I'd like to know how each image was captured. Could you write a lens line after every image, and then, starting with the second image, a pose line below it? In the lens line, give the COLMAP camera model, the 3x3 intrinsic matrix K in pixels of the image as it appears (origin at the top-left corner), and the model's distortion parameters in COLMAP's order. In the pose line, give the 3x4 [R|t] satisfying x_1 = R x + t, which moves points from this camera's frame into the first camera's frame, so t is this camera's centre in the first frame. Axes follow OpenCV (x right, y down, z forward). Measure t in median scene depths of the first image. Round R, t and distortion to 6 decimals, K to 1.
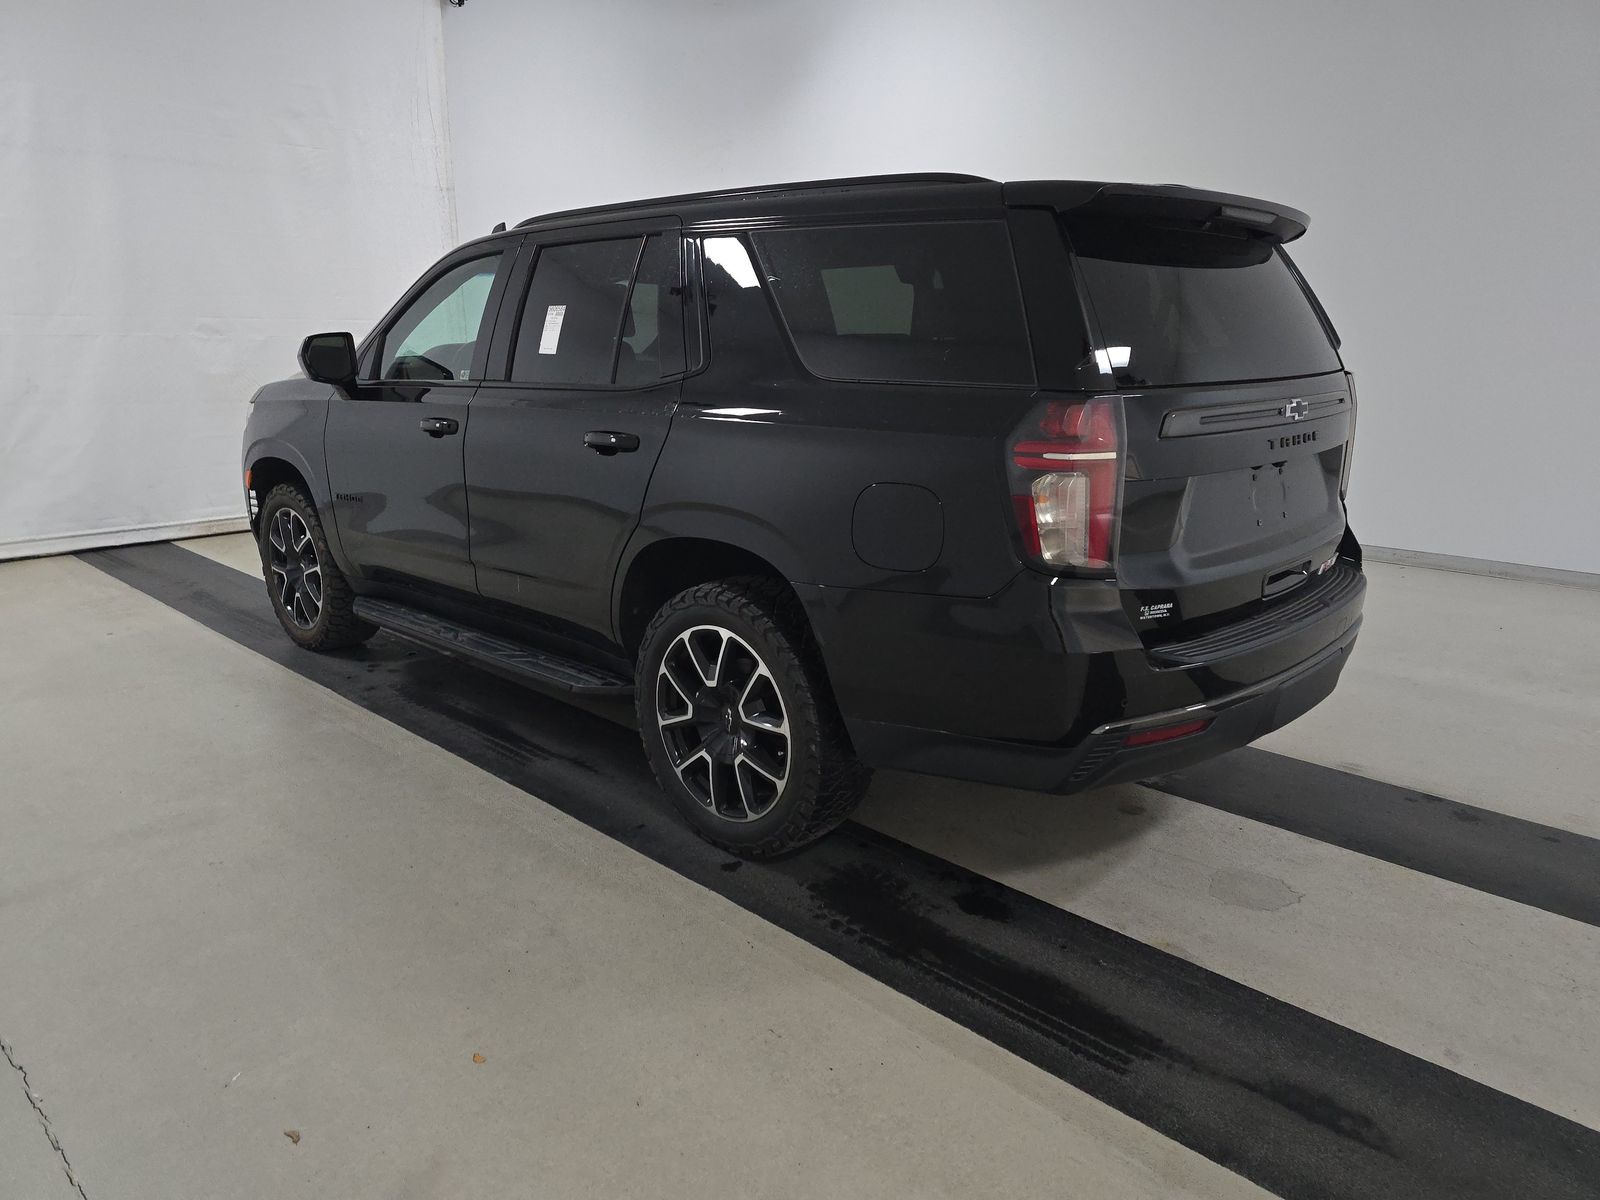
lens RADIAL K [[1073.5, 0, 800.0], [0, 1073.5, 600.0], [0, 0, 1]] dist [0.002139, 0.001061]
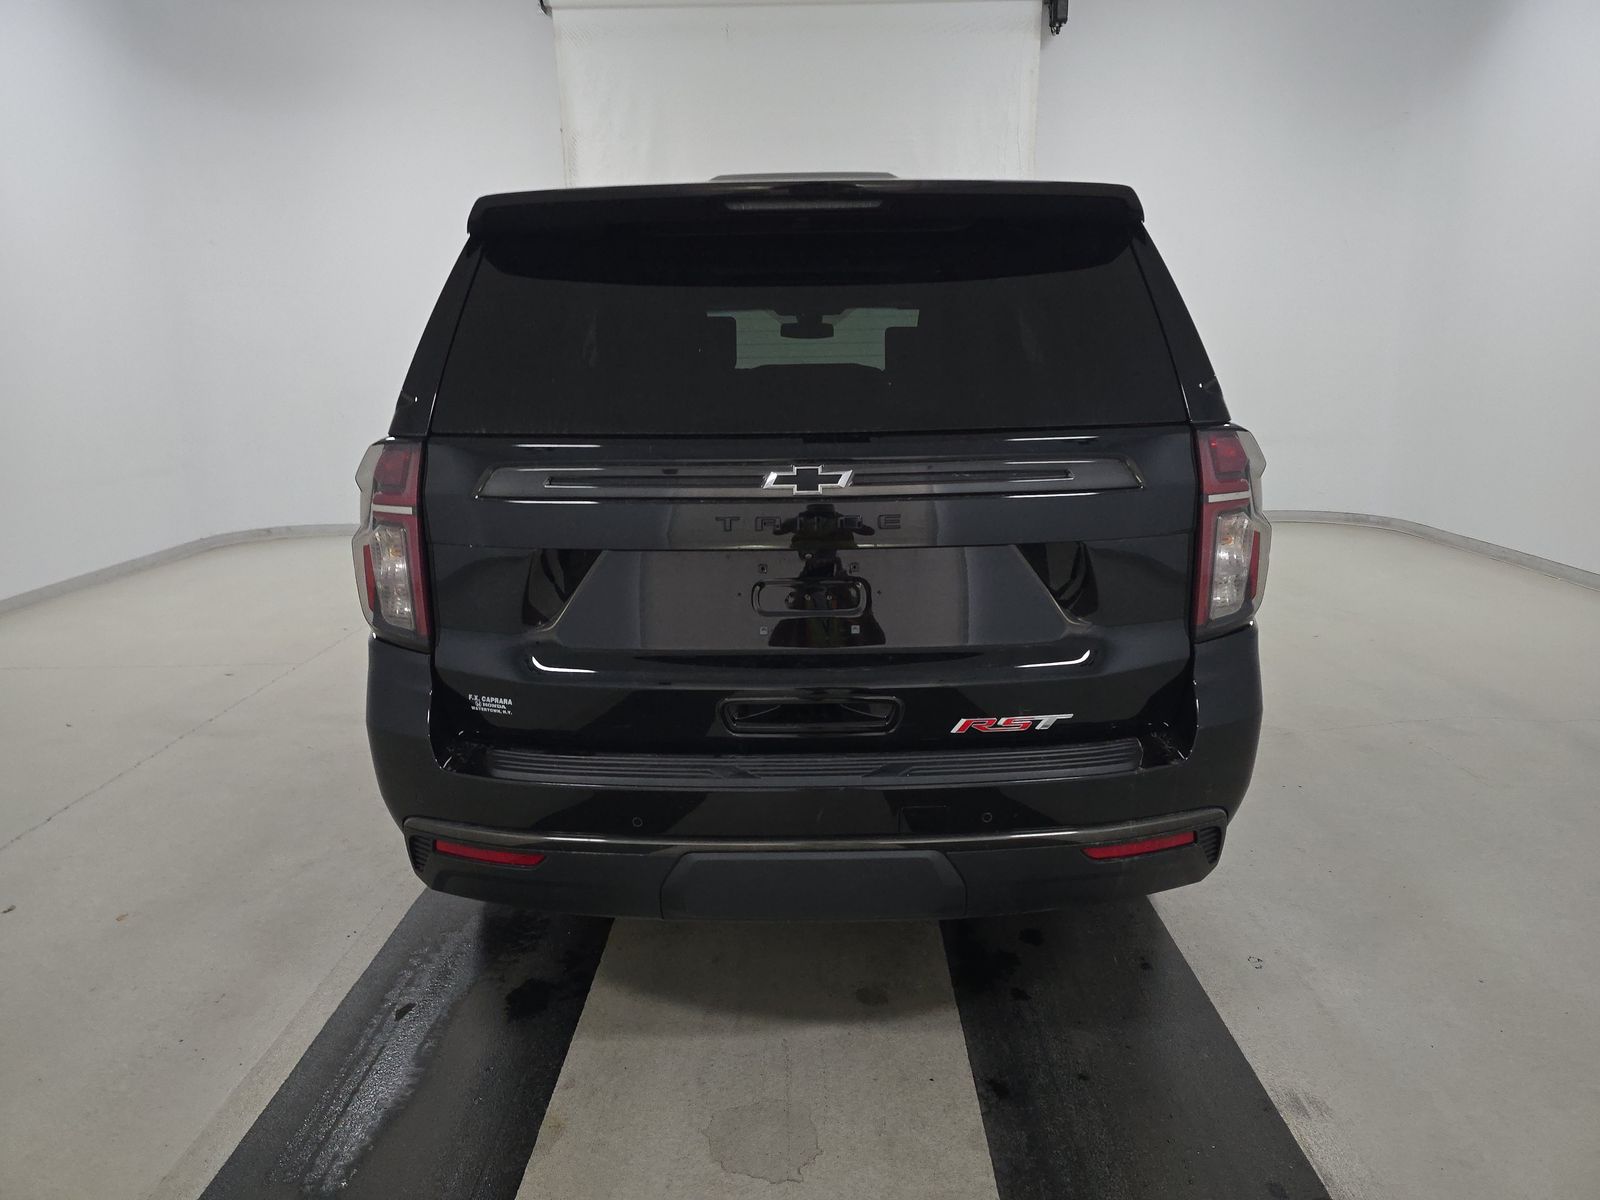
lens RADIAL K [[1081.7, 0, 800.0], [0, 1081.7, 600.0], [0, 0, 1]] dist [0.003468, 0.001504]
pose [[0.695351, 0.153698, -0.702042, 0.879391], [-0.168356, 0.984518, 0.048789, -0.122887], [0.698672, 0.084267, 0.710462, 0.464758]]
